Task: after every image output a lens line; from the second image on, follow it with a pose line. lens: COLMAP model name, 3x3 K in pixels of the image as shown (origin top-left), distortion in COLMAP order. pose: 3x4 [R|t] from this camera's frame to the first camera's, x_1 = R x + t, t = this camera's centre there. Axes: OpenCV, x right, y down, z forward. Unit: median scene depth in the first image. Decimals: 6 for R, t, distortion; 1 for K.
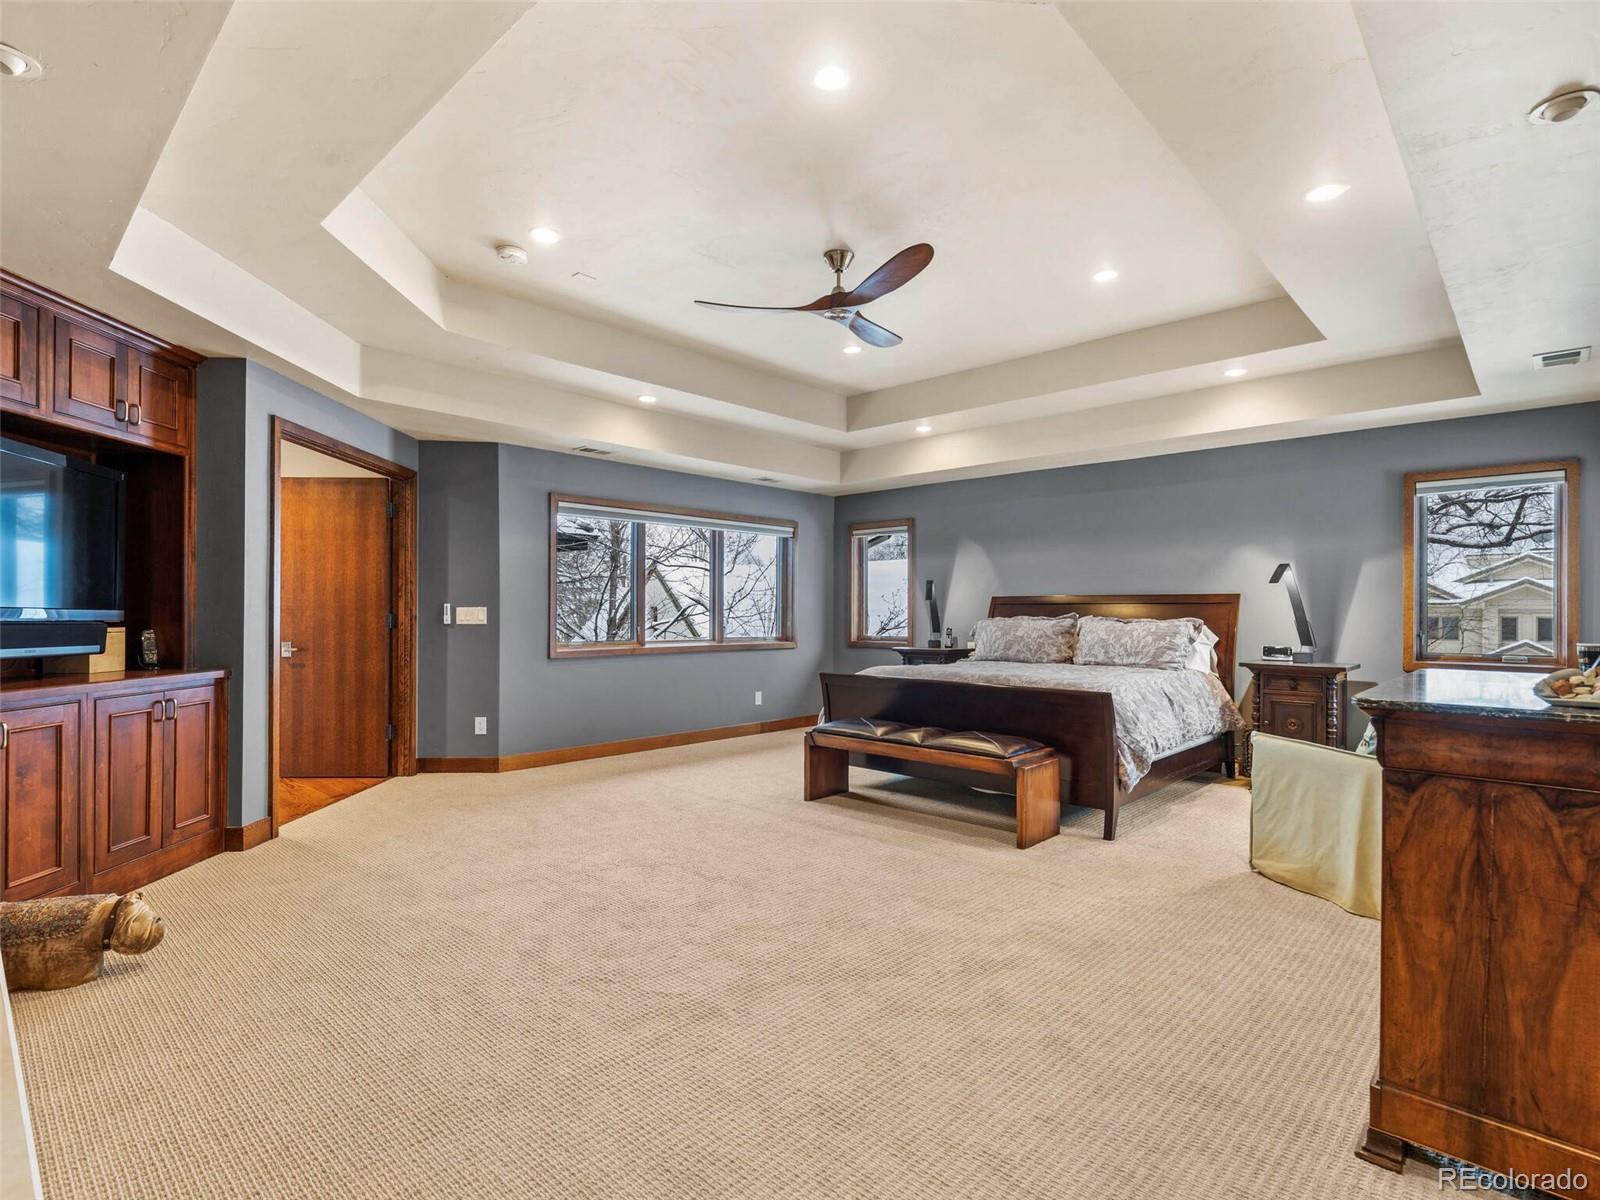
lens RADIAL K [[808.7, 0, 805.2], [0, 808.7, 602.7], [0, 0, 1]] dist [0.003228, -0.000586]
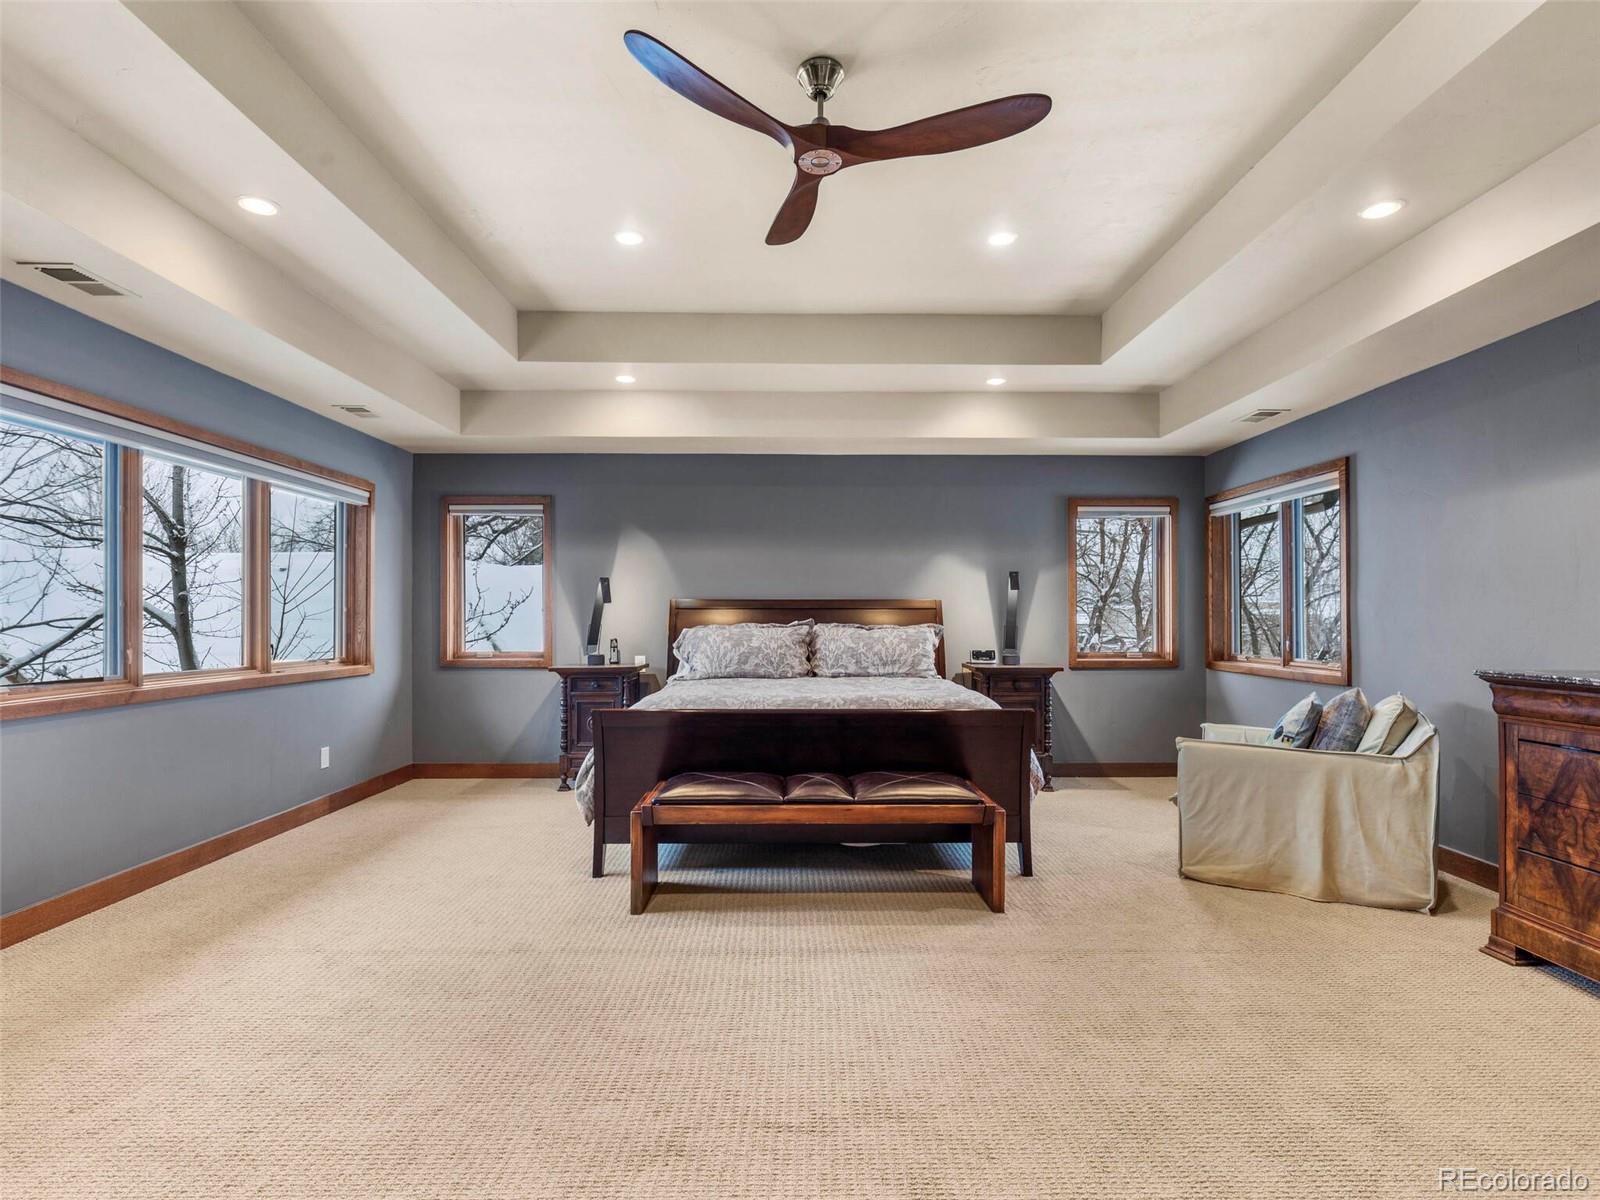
lens RADIAL K [[808.7, 0, 800.8], [0, 808.7, 610.6], [0, 0, 1]] dist [0.003228, -0.000586]
pose [[0.723226, 0.003690, 0.690601, -0.348496], [-0.004765, 0.999989, -0.000353, 0.004572], [-0.690595, -0.003036, 0.723236, 0.449622]]
